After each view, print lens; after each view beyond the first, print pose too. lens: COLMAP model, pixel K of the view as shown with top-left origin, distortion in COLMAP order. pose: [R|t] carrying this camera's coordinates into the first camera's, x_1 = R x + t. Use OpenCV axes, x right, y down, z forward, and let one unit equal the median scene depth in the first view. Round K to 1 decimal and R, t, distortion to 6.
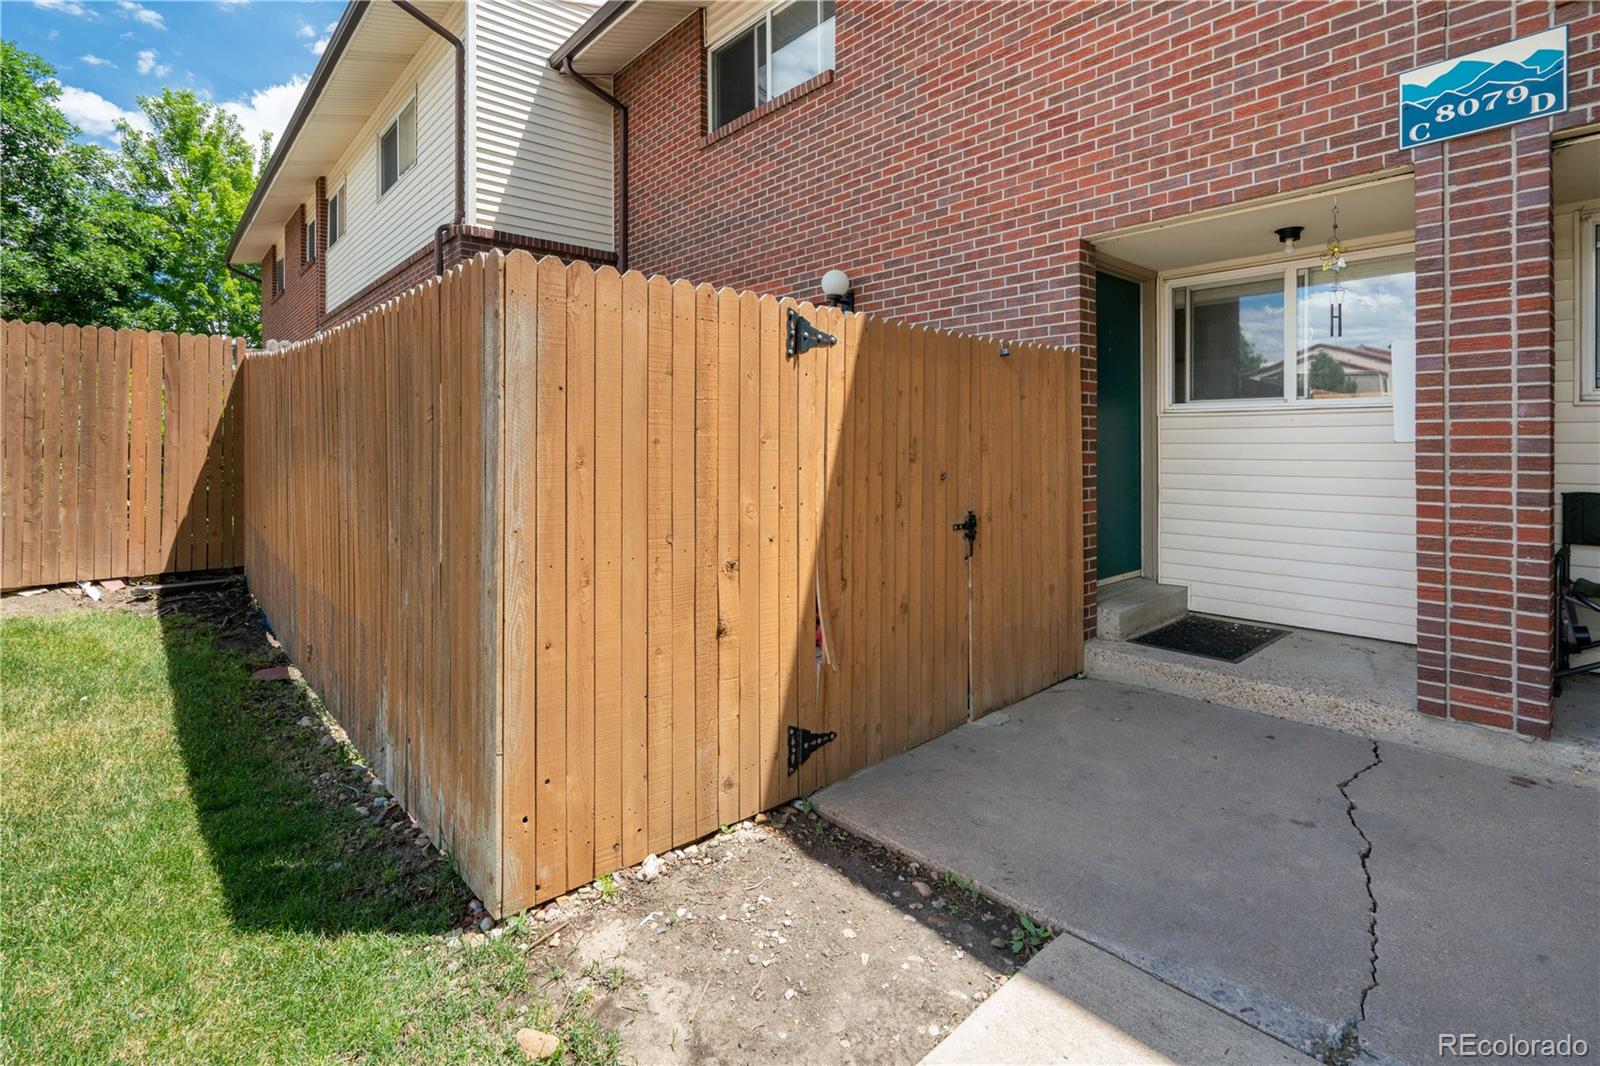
lens RADIAL K [[752.7, 0, 809.4], [0, 752.7, 449.8], [0, 0, 1]] dist [0.003239, 0.000552]
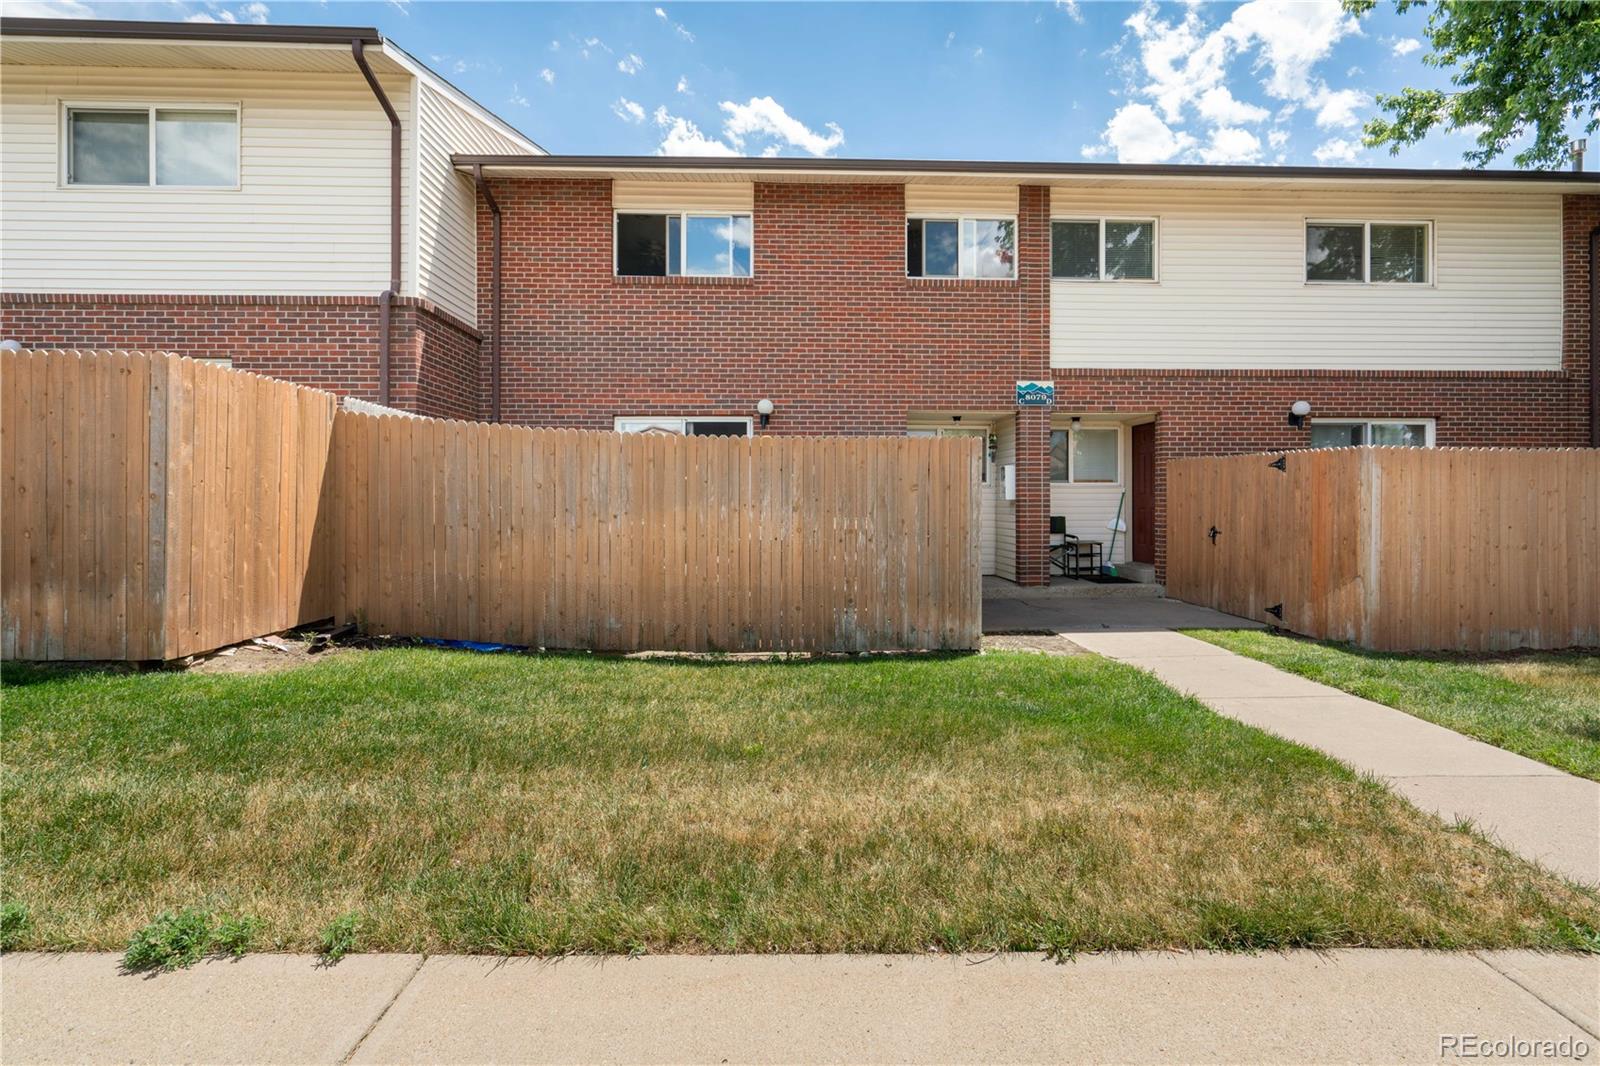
lens RADIAL K [[733.3, 0, 810.7], [0, 733.3, 511.0], [0, 0, 1]] dist [0.001028, 0.000348]
pose [[0.633672, -0.006955, 0.773571, -1.668664], [0.005203, 0.999975, 0.004728, 0.013765], [-0.773585, 0.001029, 0.633692, -0.201700]]
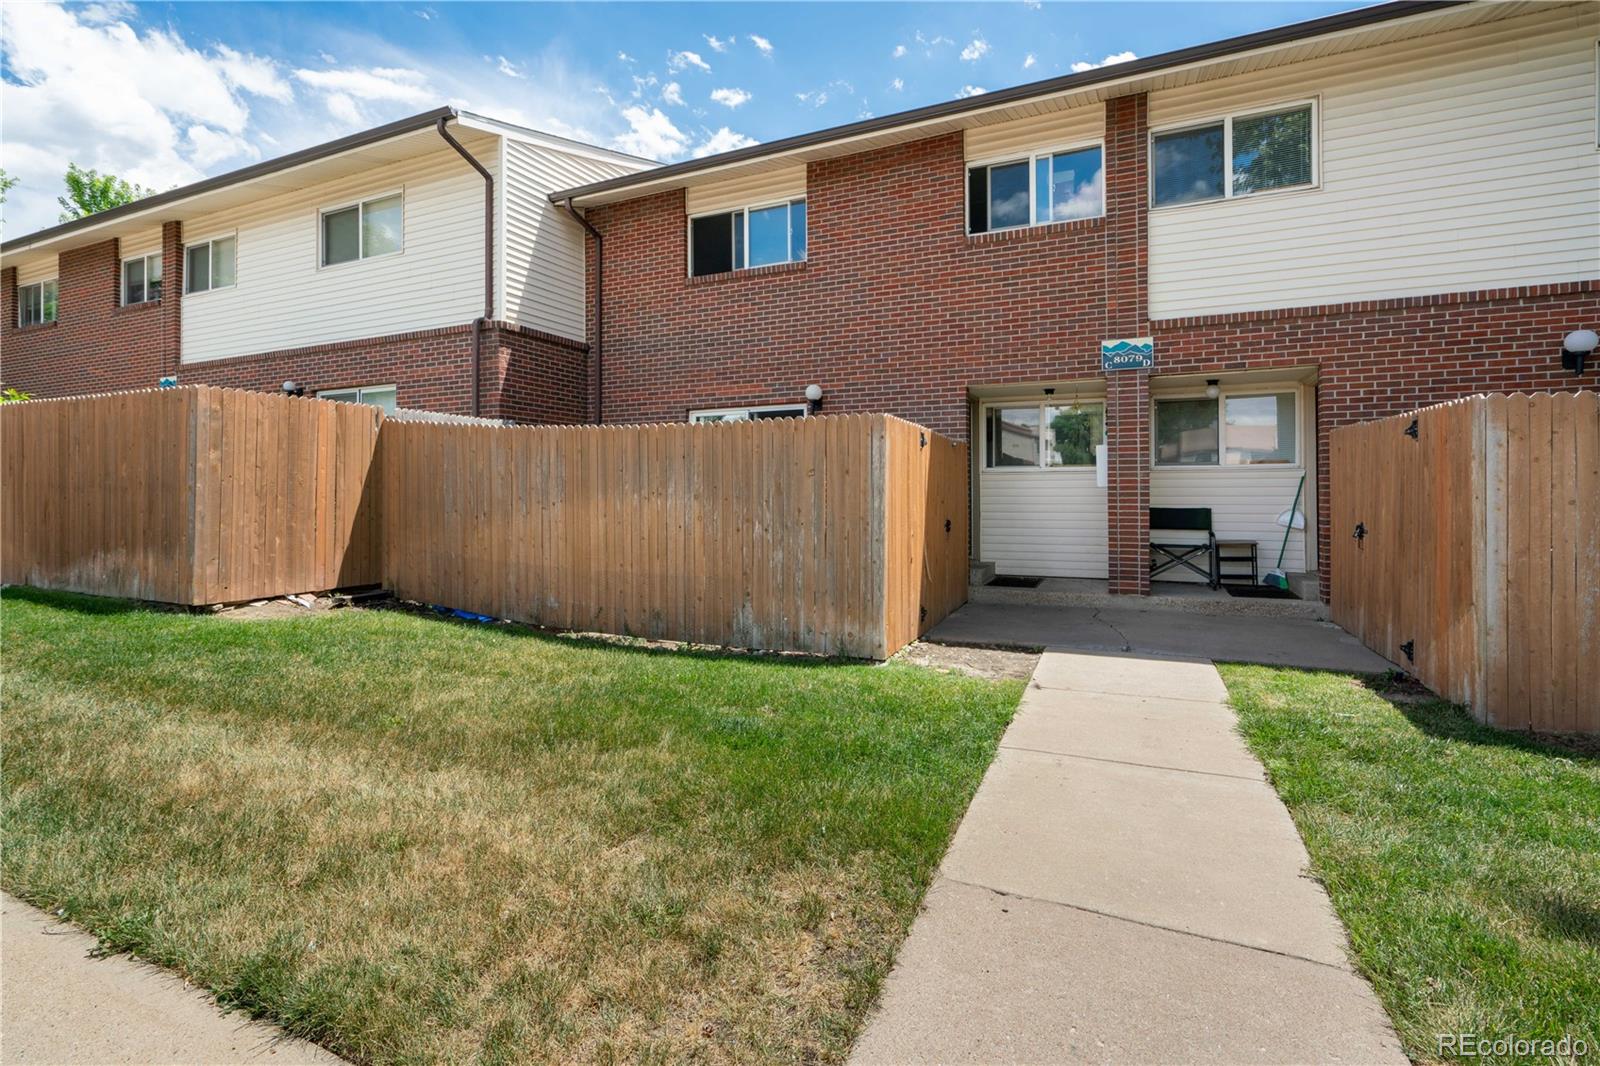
lens RADIAL K [[741.3, 0, 805.2], [0, 741.3, 497.7], [0, 0, 1]] dist [-0.000065, 0.000286]
pose [[0.913749, -0.002780, 0.406270, -0.904766], [0.004610, 0.999983, -0.003524, 0.024250], [-0.406253, 0.005093, 0.913746, -0.686121]]
